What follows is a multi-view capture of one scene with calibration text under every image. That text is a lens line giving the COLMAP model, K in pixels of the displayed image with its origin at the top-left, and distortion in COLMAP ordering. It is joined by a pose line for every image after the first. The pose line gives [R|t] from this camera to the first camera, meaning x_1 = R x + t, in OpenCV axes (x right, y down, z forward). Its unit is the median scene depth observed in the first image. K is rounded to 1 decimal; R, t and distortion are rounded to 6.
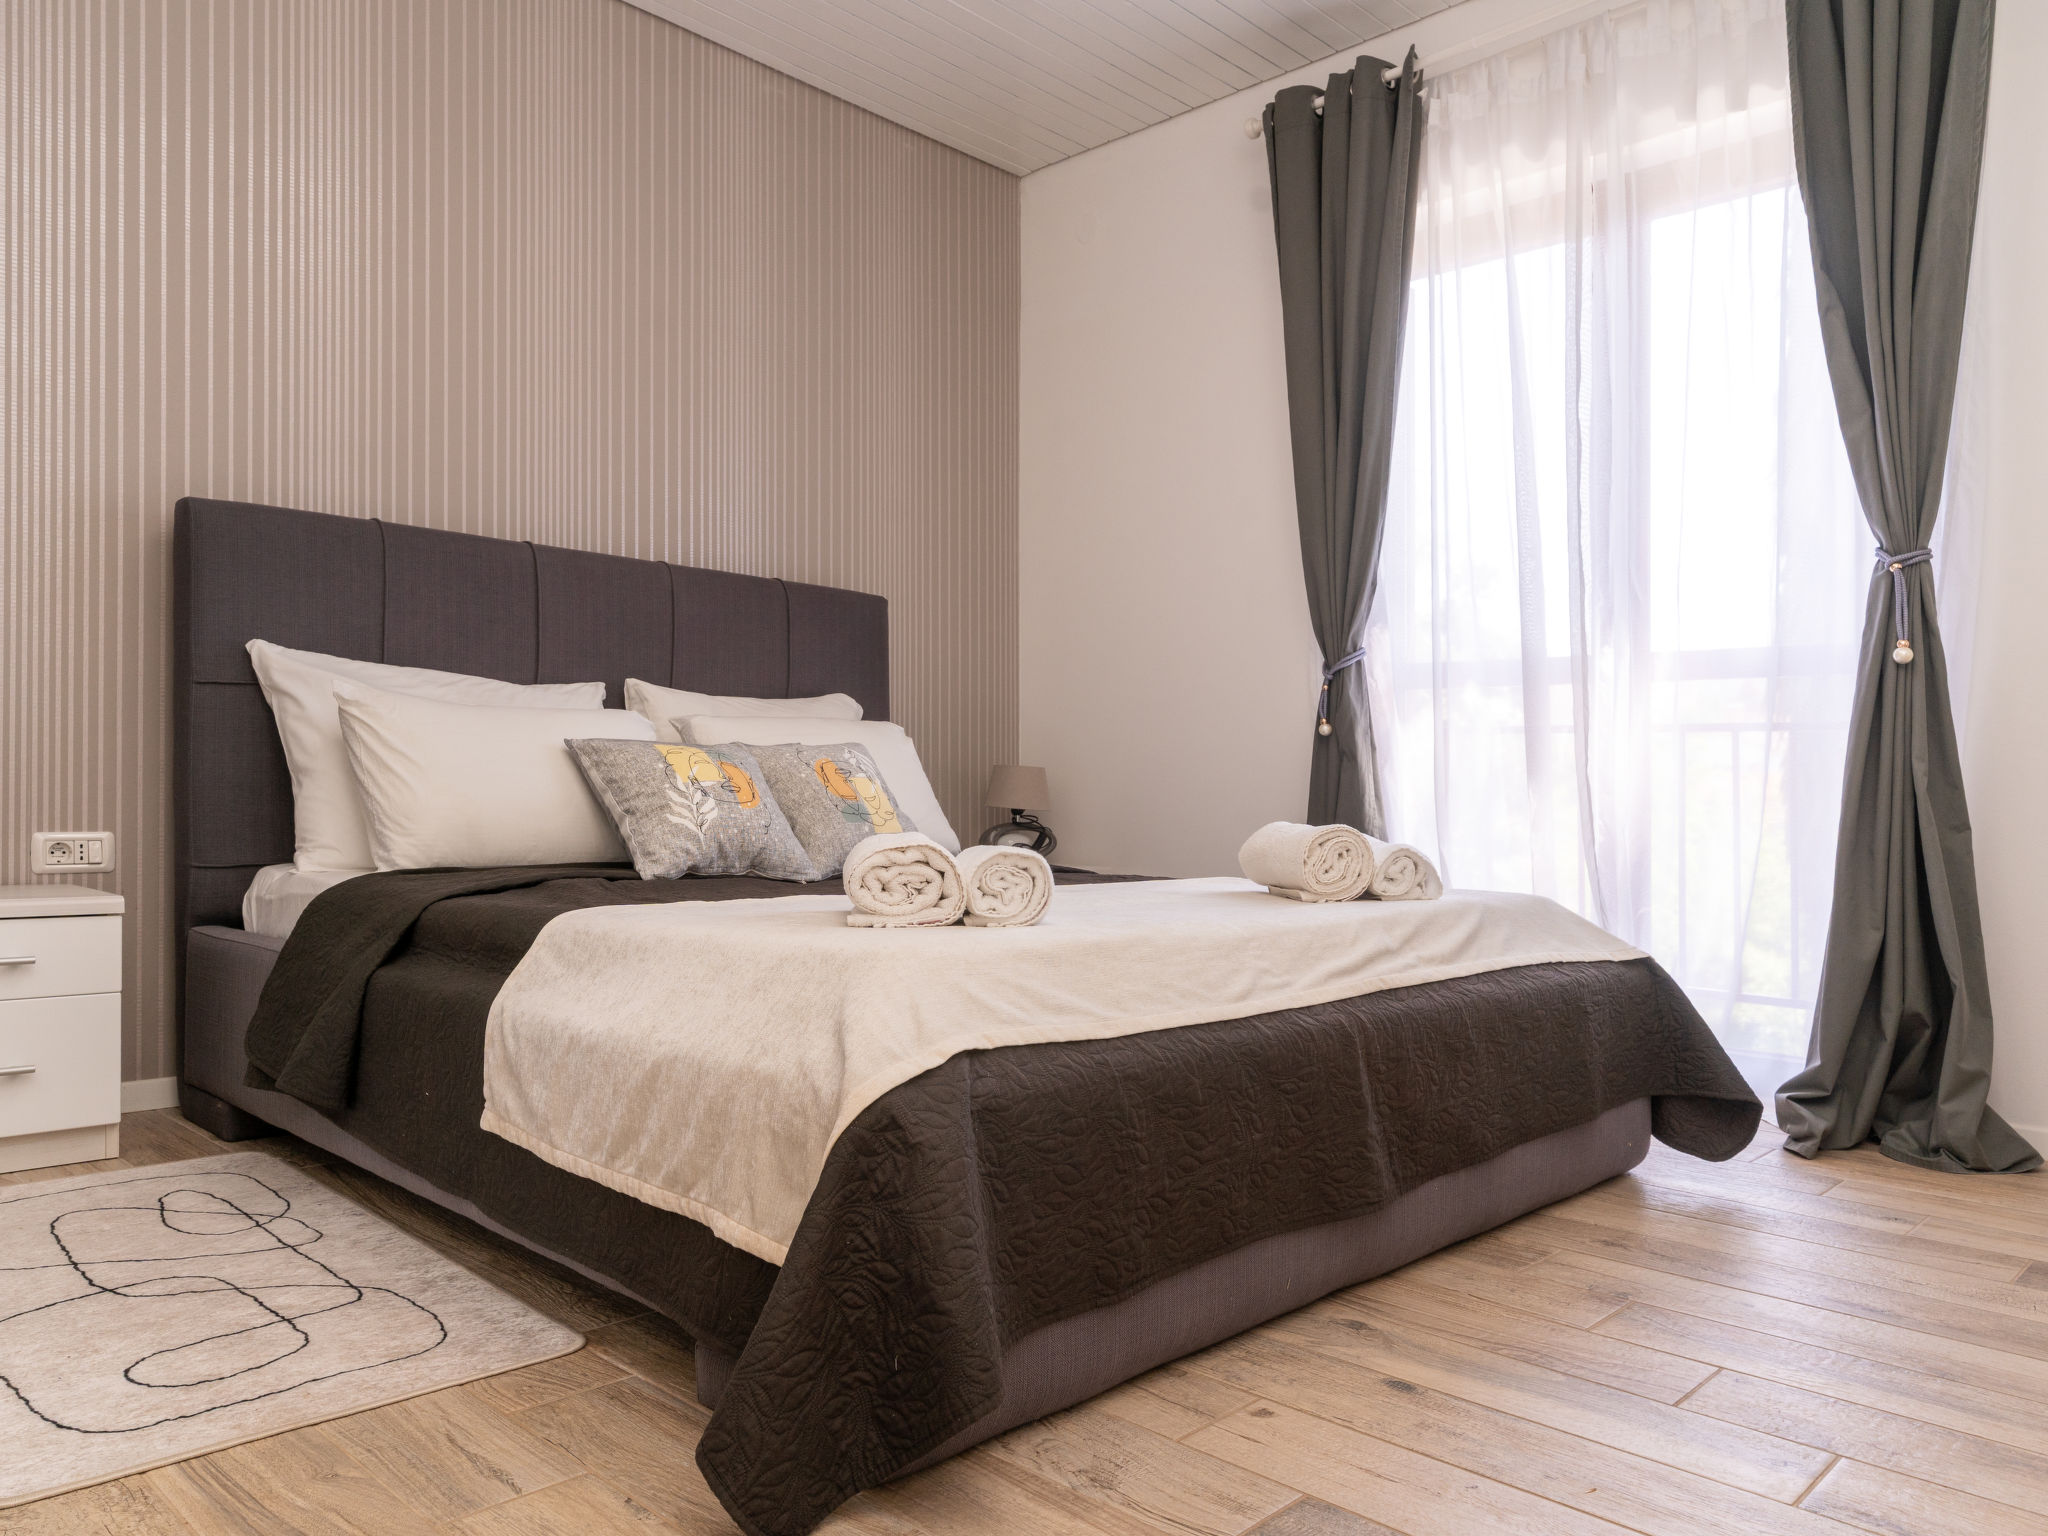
lens RADIAL K [[1517.9, 0, 1024.0], [0, 1517.9, 768.0], [0, 0, 1]] dist [0.038421, -0.002046]
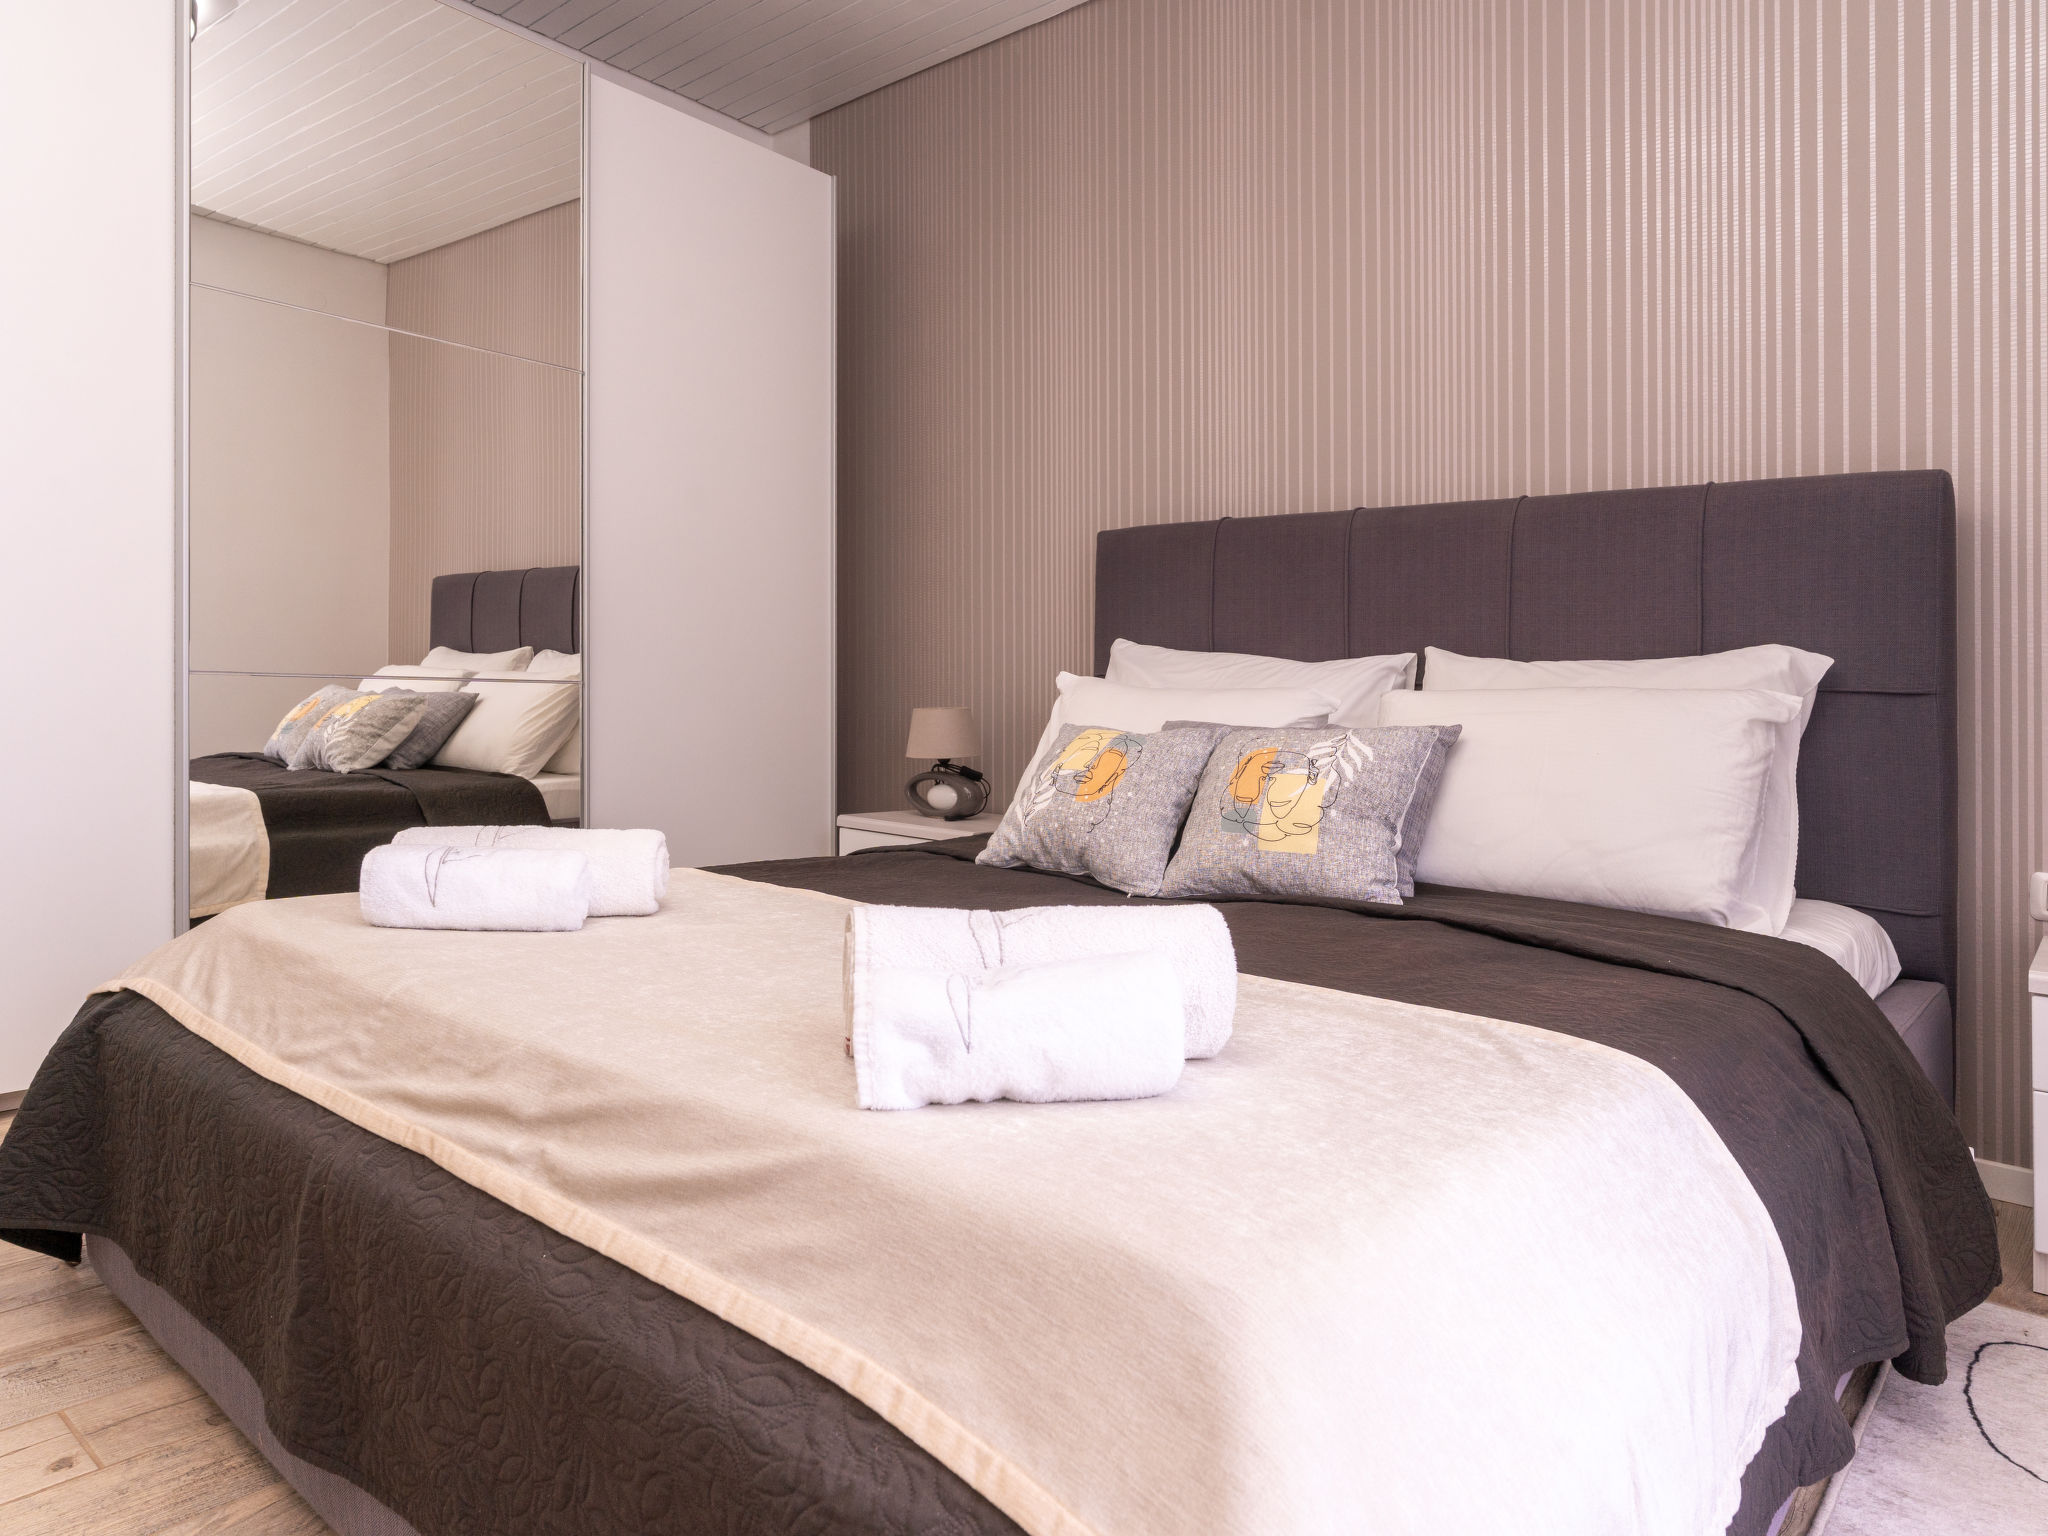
lens RADIAL K [[1309.2, 0, 1024.0], [0, 1309.2, 768.0], [0, 0, 1]] dist [-0.026430, 0.001610]
pose [[0.062168, 0.031704, -0.997562, 0.573049], [-0.010996, 0.999456, 0.031079, -0.015801], [0.998005, 0.009038, 0.062483, 0.923606]]
